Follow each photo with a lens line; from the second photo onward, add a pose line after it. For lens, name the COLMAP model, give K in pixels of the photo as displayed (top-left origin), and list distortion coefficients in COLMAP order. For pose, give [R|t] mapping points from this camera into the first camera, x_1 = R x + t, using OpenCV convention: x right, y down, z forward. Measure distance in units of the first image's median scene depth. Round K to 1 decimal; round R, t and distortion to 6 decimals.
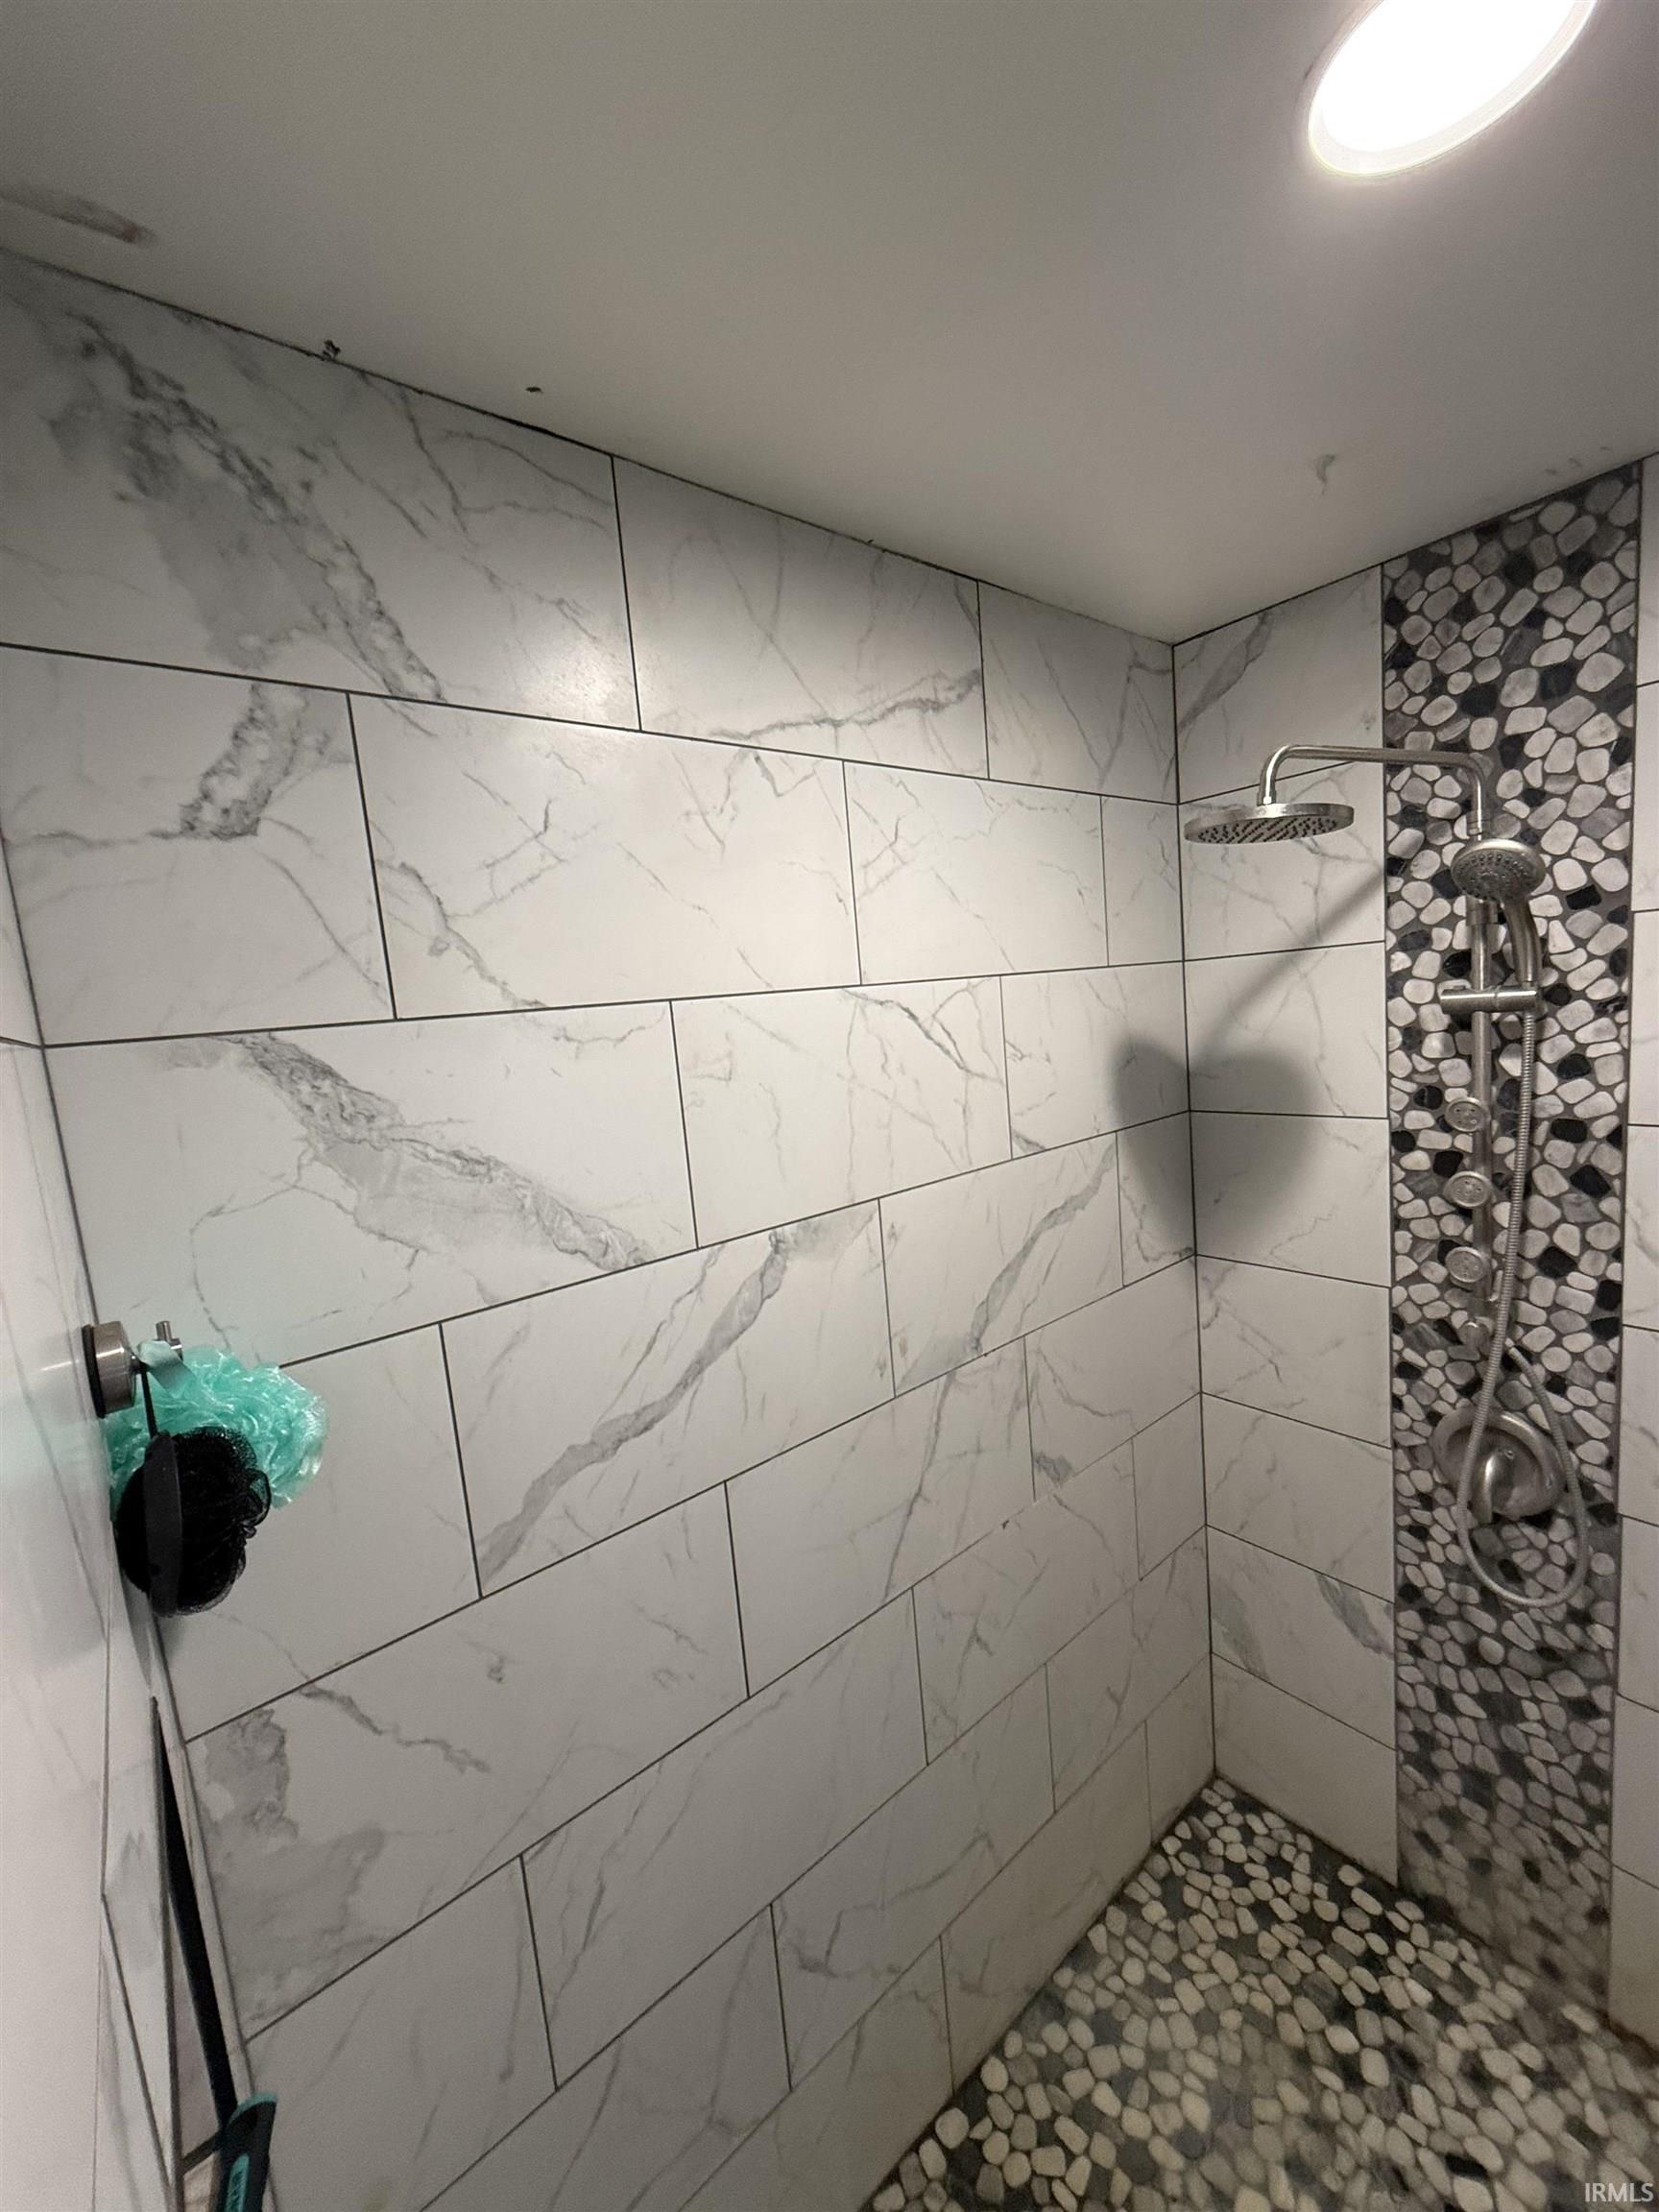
lens RADIAL K [[875.4, 0, 827.0], [0, 875.4, 1110.3], [0, 0, 1]] dist [0.001906, -0.000228]
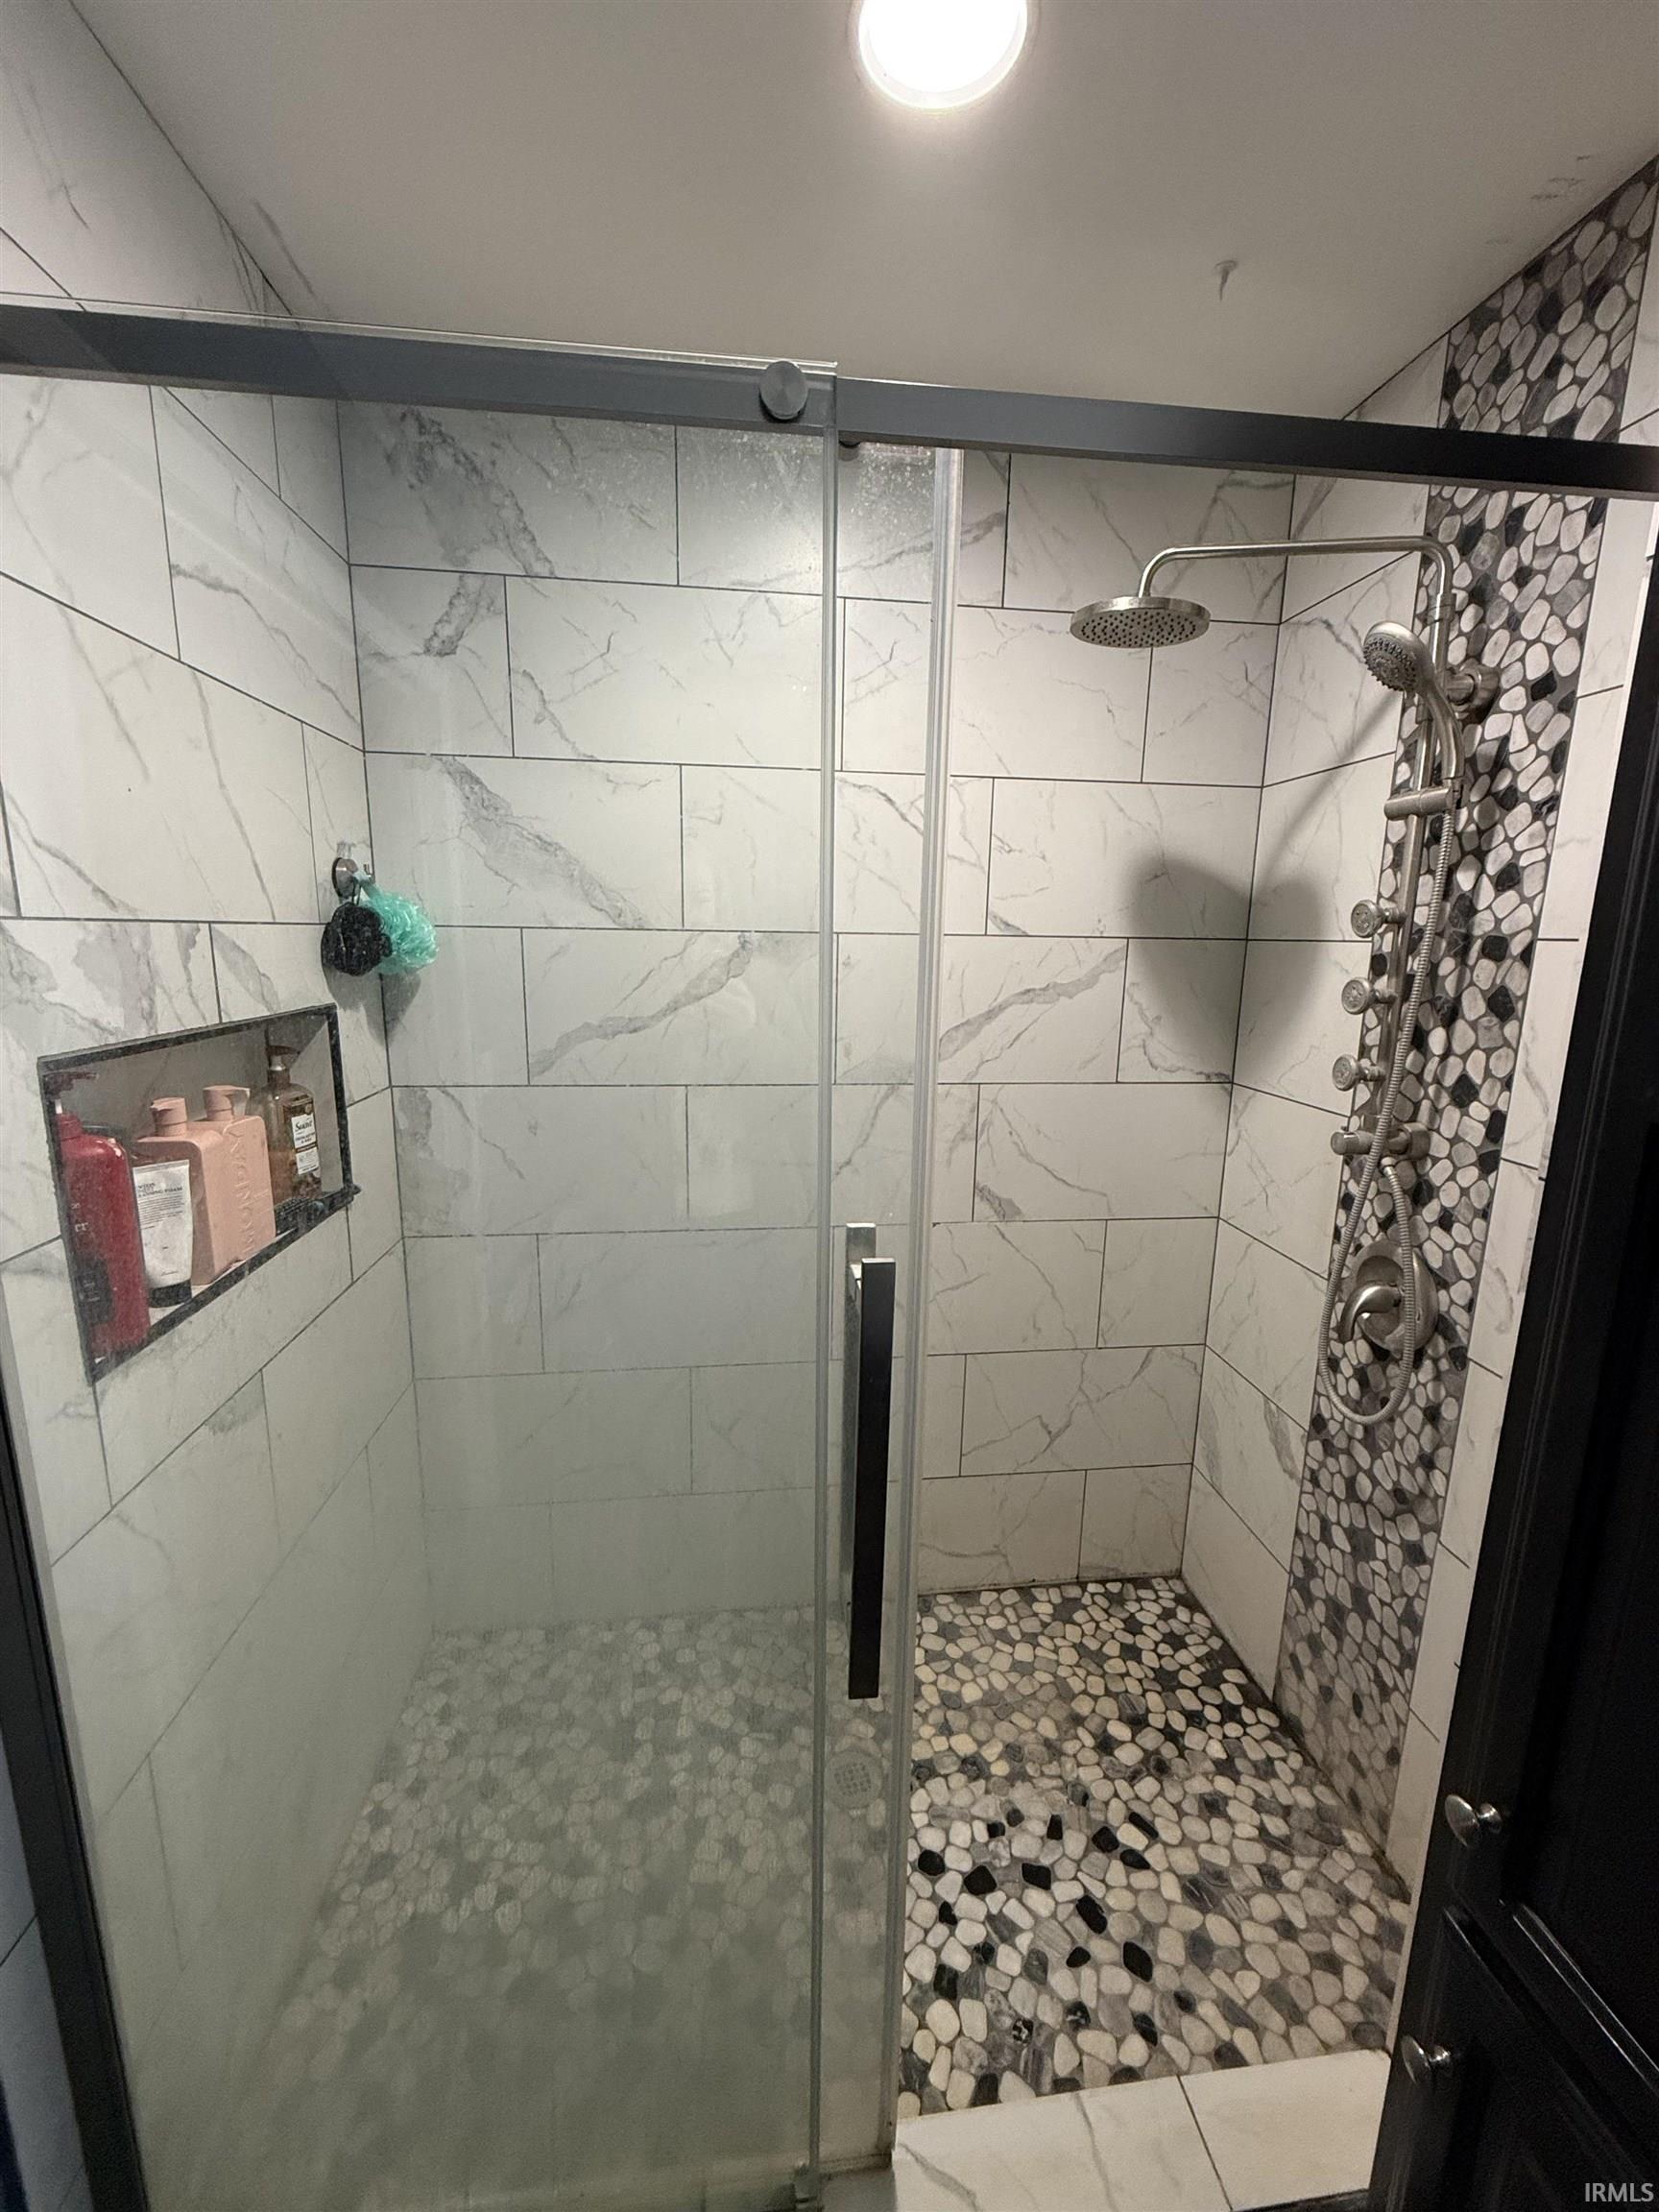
lens RADIAL K [[875.4, 0, 836.4], [0, 875.4, 1101.5], [0, 0, 1]] dist [0.001906, -0.000228]
pose [[0.839944, 0.200685, -0.504202, 0.752373], [-0.156682, 0.979222, 0.128741, 0.170701], [0.519563, -0.029136, 0.853935, -0.169855]]
